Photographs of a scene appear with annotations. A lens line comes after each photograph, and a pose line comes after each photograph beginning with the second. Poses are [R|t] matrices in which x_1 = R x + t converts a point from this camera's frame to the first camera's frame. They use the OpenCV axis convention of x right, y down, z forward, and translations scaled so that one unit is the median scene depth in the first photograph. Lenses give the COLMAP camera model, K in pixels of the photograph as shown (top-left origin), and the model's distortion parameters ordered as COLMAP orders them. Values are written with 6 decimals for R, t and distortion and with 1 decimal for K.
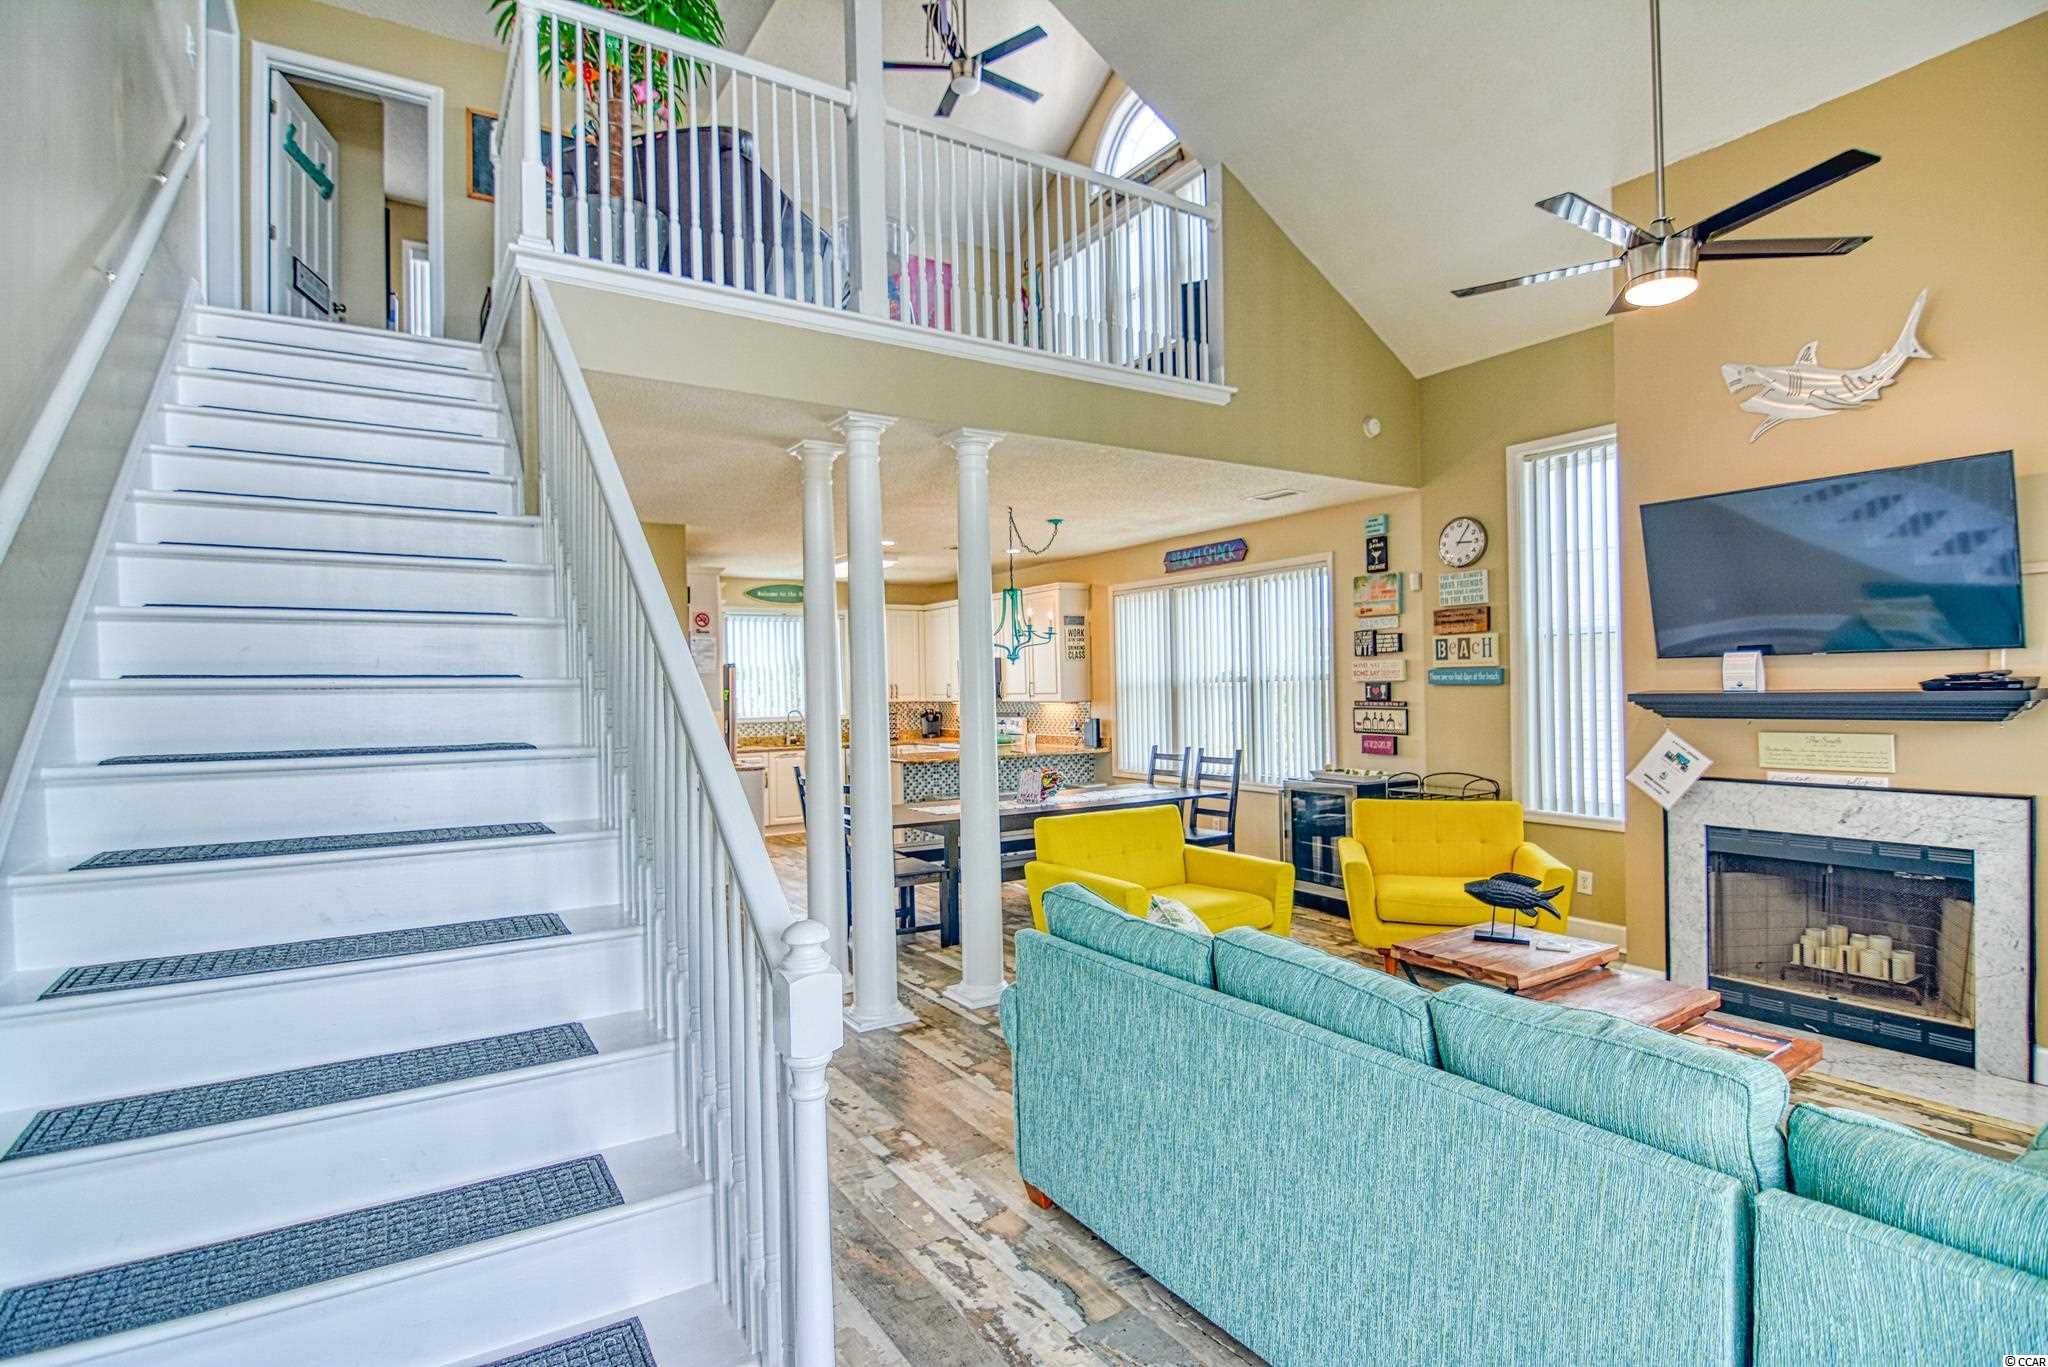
lens RADIAL K [[1006.2, 0, 965.4], [0, 1006.2, 690.2], [0, 0, 1]] dist [-0.001966, -0.008818]
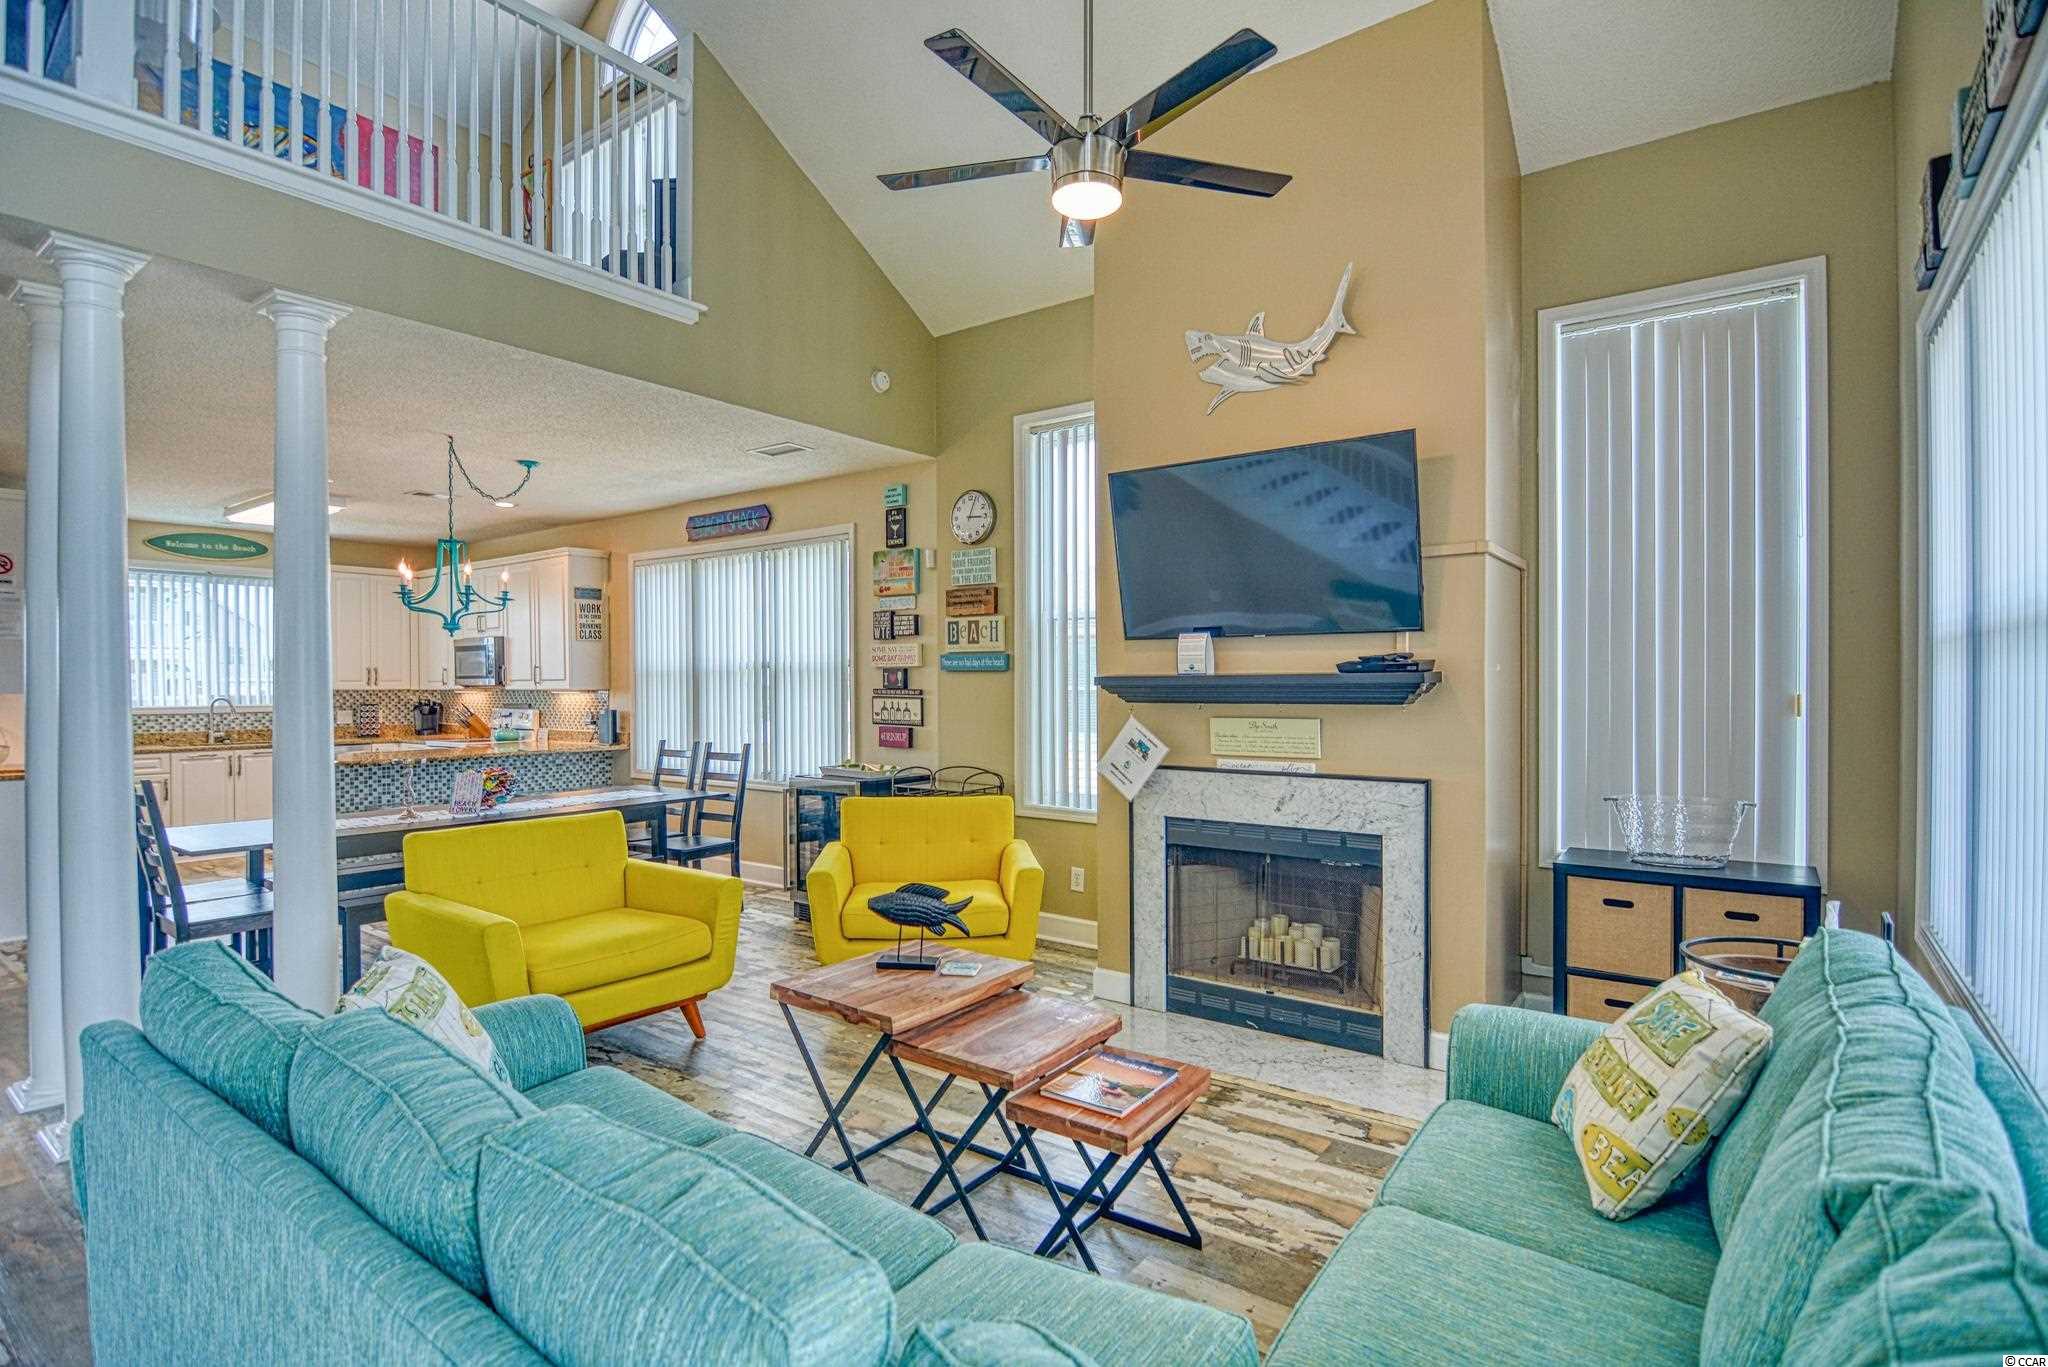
lens RADIAL K [[1038.6, 0, 976.6], [0, 1038.6, 688.1], [0, 0, 1]] dist [0.010891, -0.000150]
pose [[0.932598, 0.013643, 0.360660, 0.154910], [-0.013154, 0.999906, -0.003812, 0.013910], [-0.360678, -0.001189, 0.932690, 0.106055]]
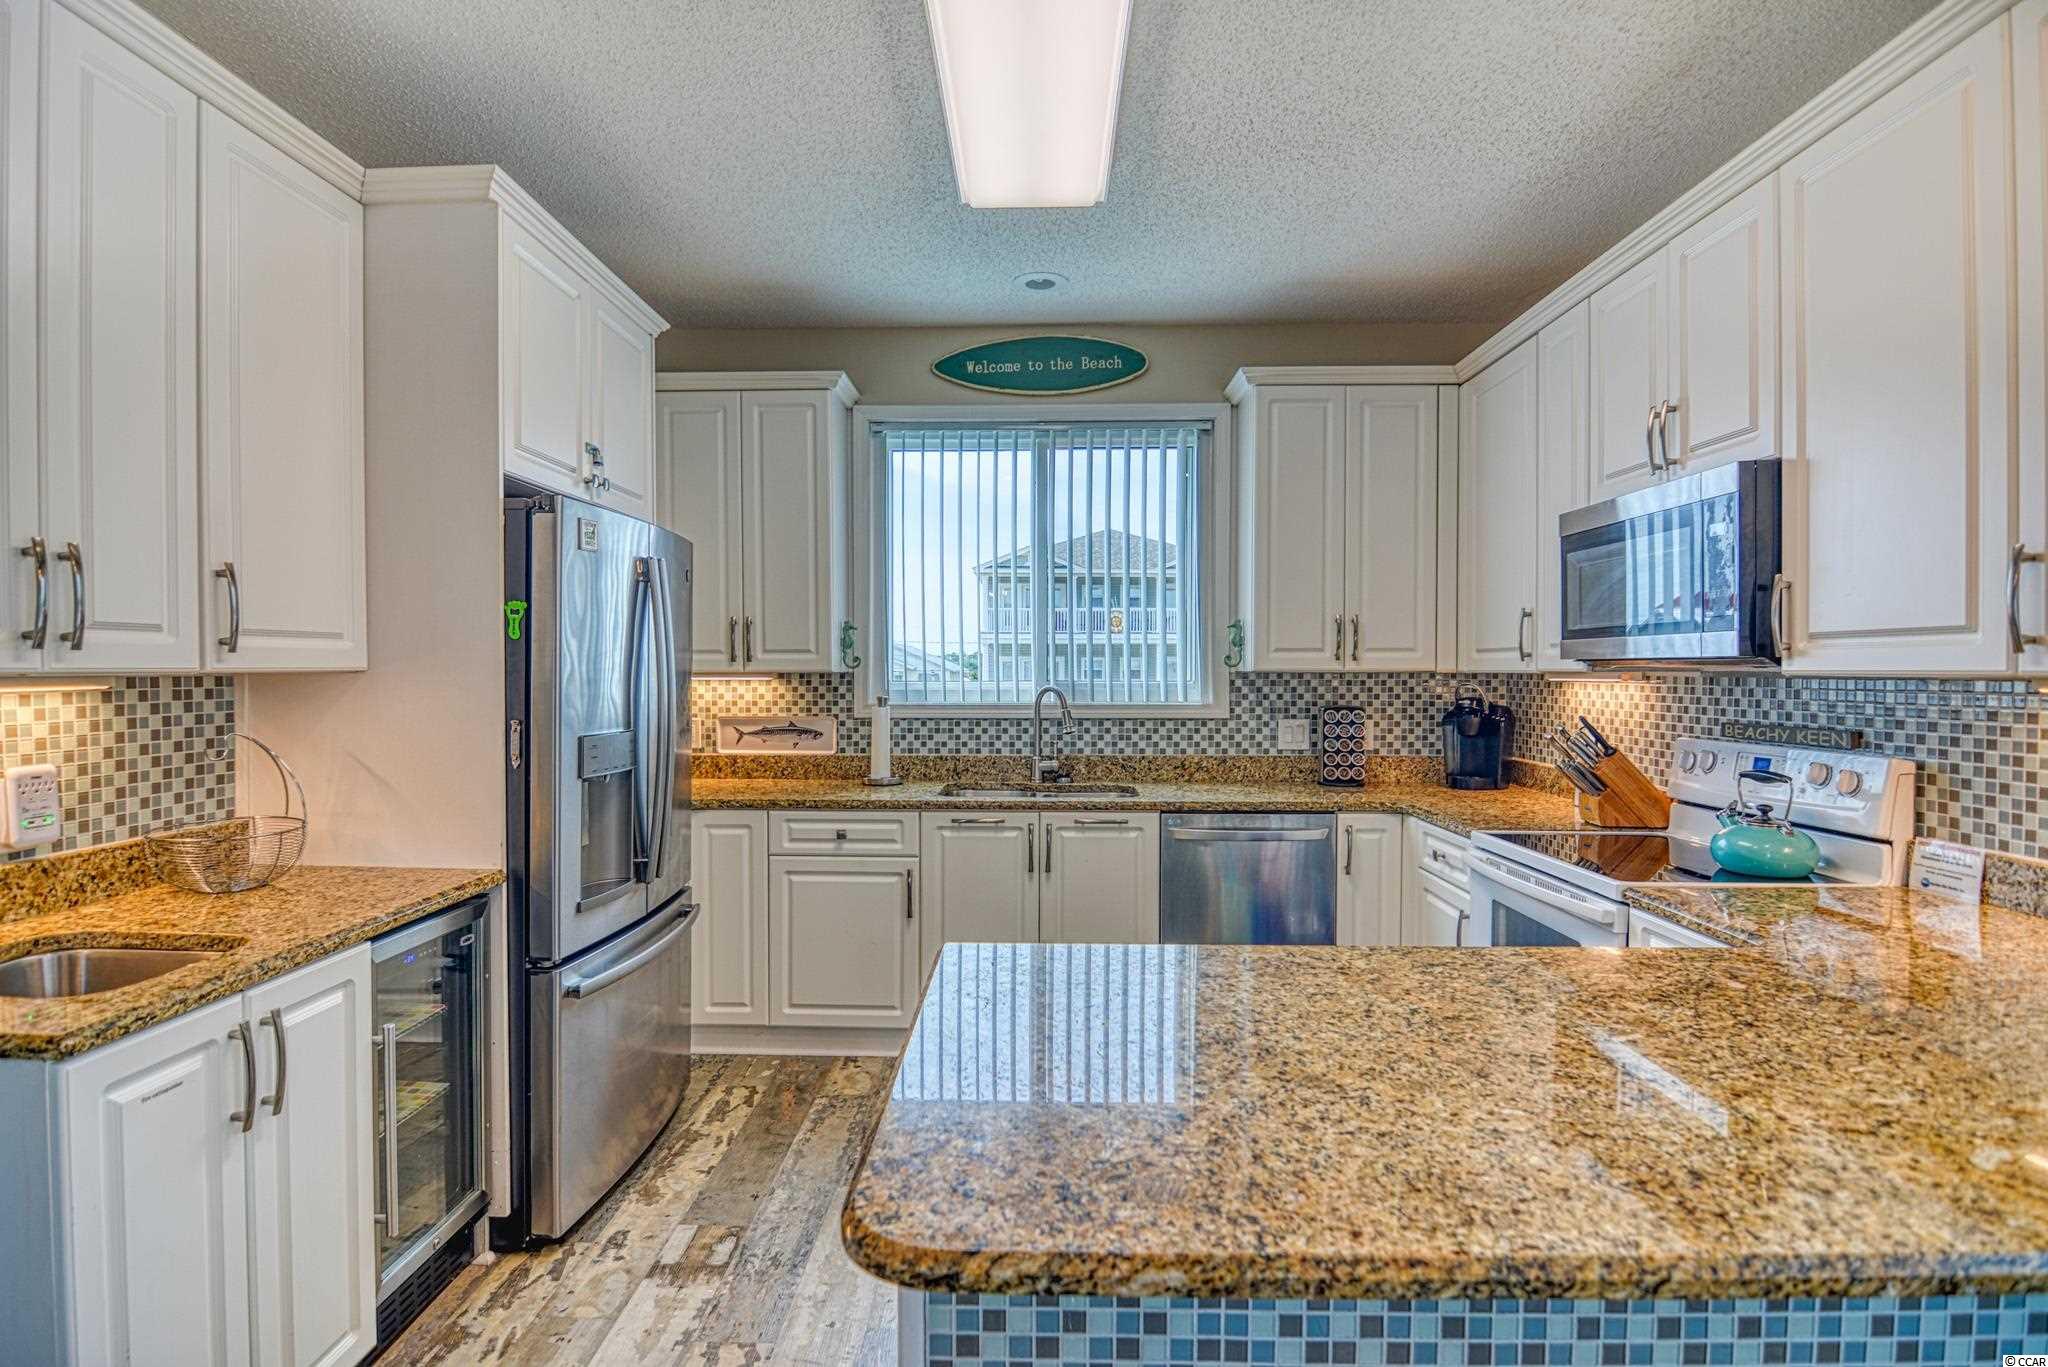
lens RADIAL K [[1056.3, 0, 1008.2], [0, 1056.3, 691.3], [0, 0, 1]] dist [0.003910, -0.012577]
pose [[0.856222, 0.030185, -0.515725, 0.024470], [-0.016565, 0.999382, 0.030992, 0.018360], [0.516342, -0.017993, 0.856193, 1.273767]]
